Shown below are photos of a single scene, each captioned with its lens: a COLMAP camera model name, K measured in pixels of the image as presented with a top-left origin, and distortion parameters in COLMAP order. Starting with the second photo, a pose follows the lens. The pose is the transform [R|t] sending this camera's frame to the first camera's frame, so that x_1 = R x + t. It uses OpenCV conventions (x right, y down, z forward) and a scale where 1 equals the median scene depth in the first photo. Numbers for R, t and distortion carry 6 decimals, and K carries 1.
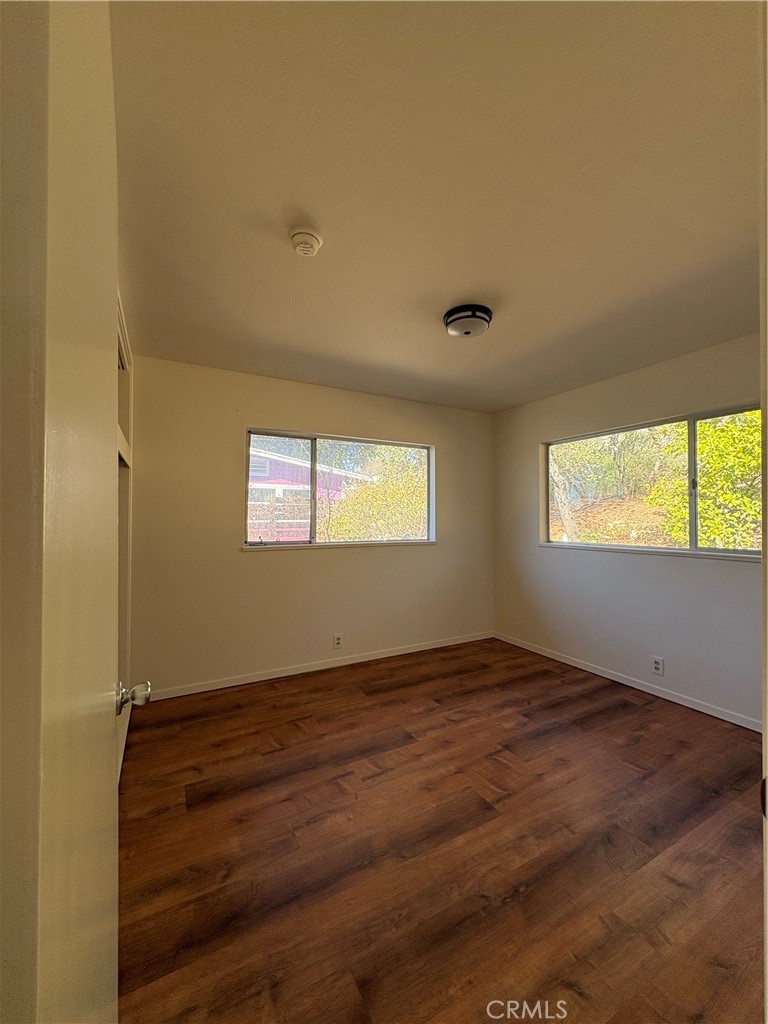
lens RADIAL K [[404.5, 0, 388.7], [0, 404.5, 511.3], [0, 0, 1]] dist [0.000164, -0.000621]
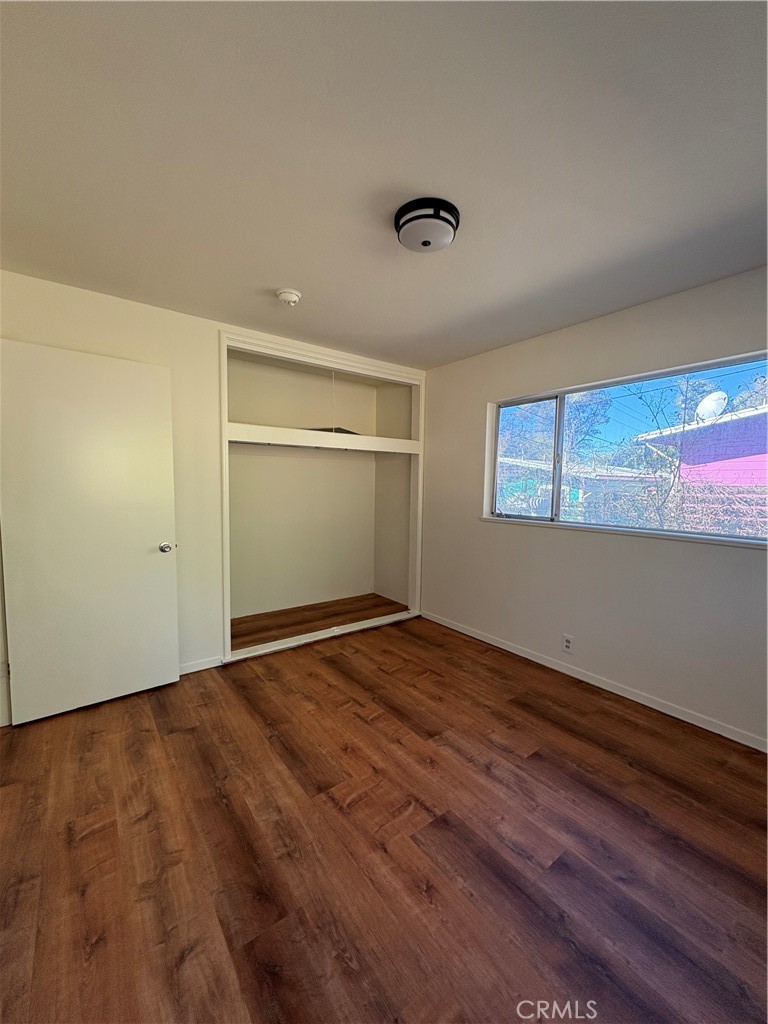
lens RADIAL K [[404.5, 0, 380.8], [0, 404.5, 512.2], [0, 0, 1]] dist [0.000164, -0.000621]
pose [[0.136329, 0.070664, -0.988140, 0.864245], [0.006058, 0.997375, 0.072160, -0.006021], [0.990645, -0.015824, 0.135543, 0.742101]]
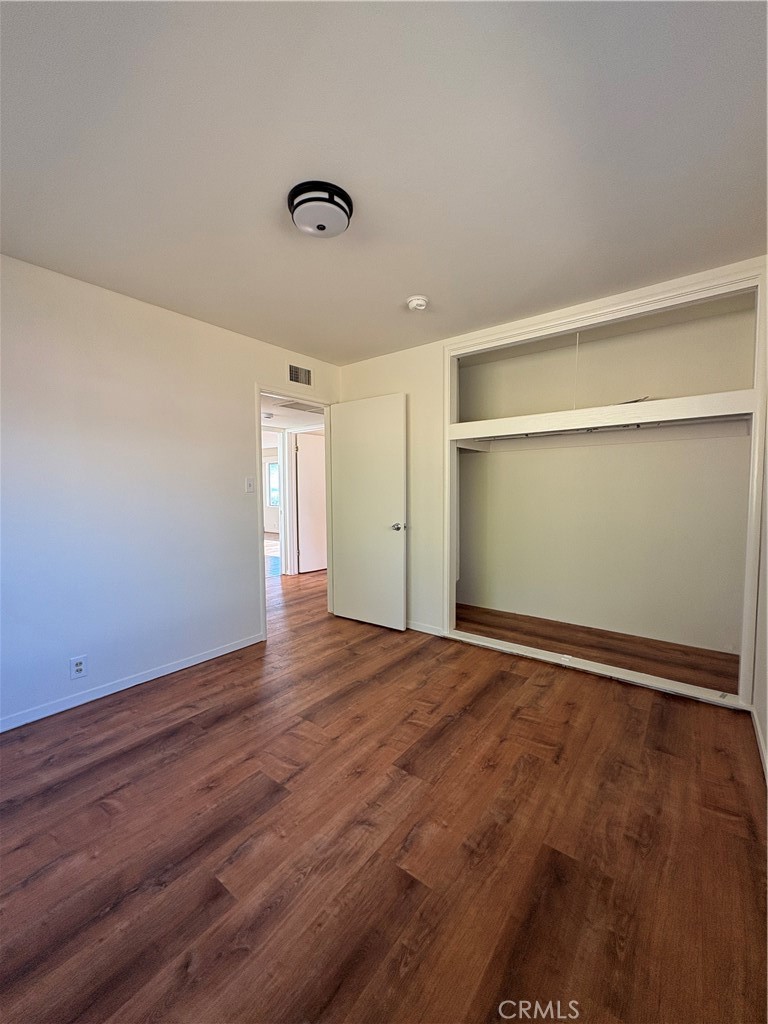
lens RADIAL K [[404.5, 0, 389.4], [0, 404.5, 514.2], [0, 0, 1]] dist [0.000164, -0.000621]
pose [[-0.916575, 0.028721, -0.398830, 0.354905], [0.013082, 0.999037, 0.041880, 0.051099], [0.399649, 0.033169, -0.916068, 1.600566]]
